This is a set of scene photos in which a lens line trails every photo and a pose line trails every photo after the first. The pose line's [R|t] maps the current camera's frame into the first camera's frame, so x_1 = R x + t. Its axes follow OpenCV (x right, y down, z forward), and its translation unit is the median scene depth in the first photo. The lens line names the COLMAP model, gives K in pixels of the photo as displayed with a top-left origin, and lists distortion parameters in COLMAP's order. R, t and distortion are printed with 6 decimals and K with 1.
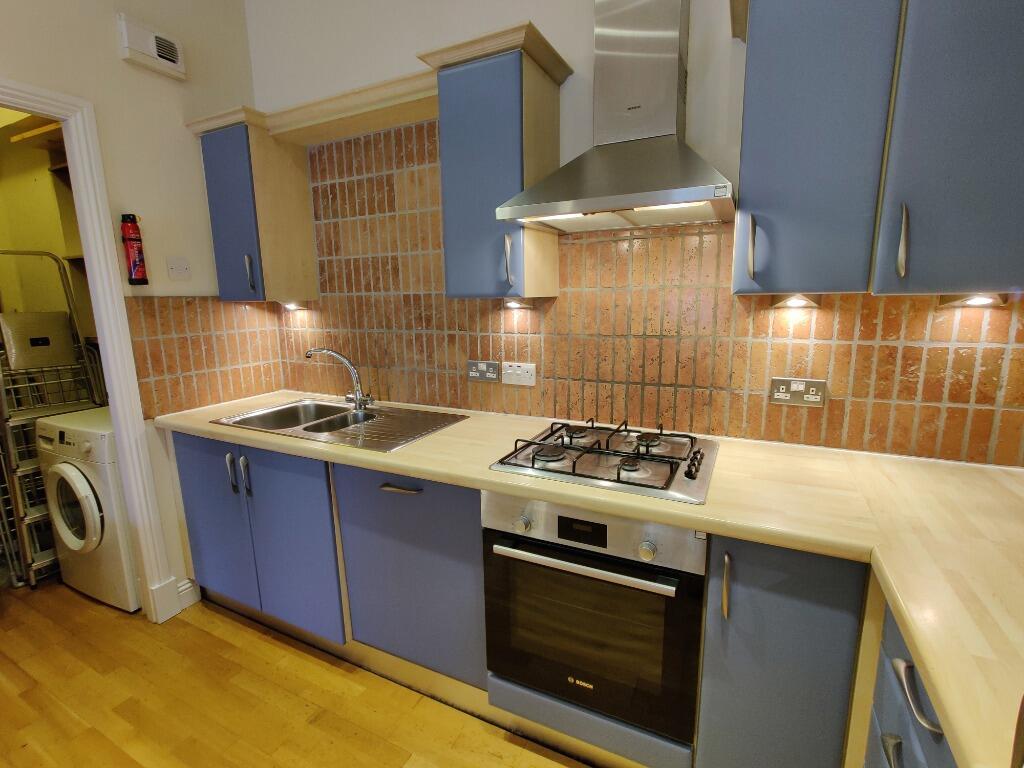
lens RADIAL K [[472.3, 0, 514.0], [0, 472.3, 383.7], [0, 0, 1]] dist [-0.009248, -0.000179]
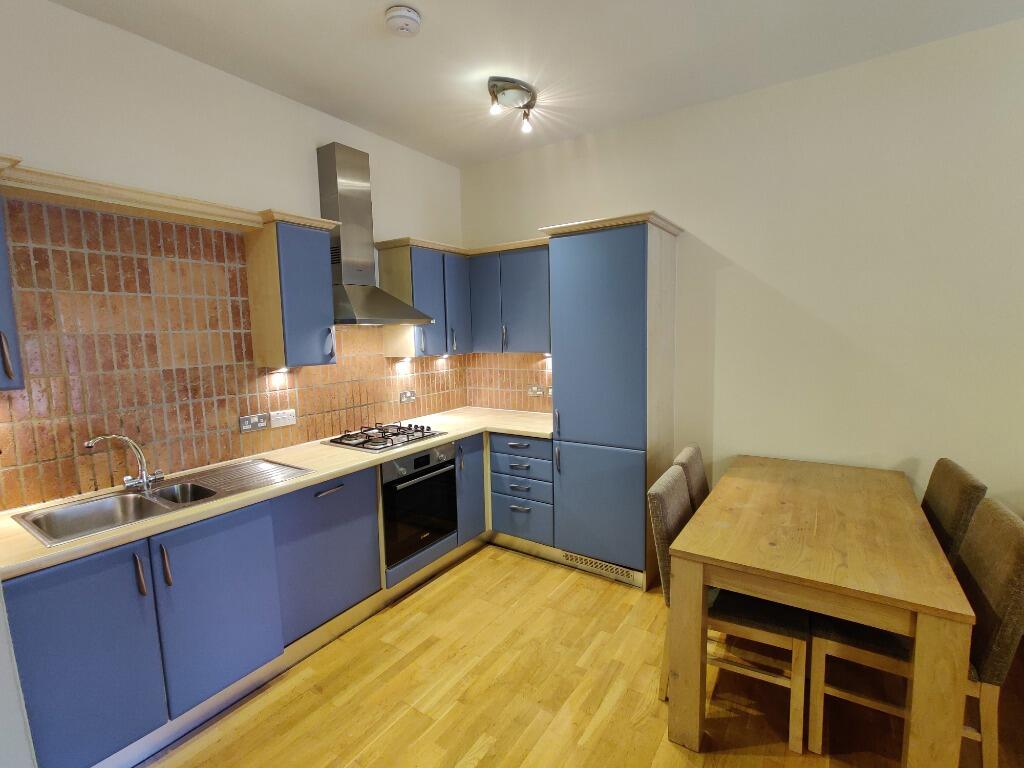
lens RADIAL K [[472.3, 0, 512.7], [0, 472.3, 382.6], [0, 0, 1]] dist [-0.009248, -0.000179]
pose [[0.129111, -0.095008, 0.987068, -1.239753], [0.200863, 0.977271, 0.067791, -0.079708], [-0.971074, 0.189513, 0.145260, 0.100070]]
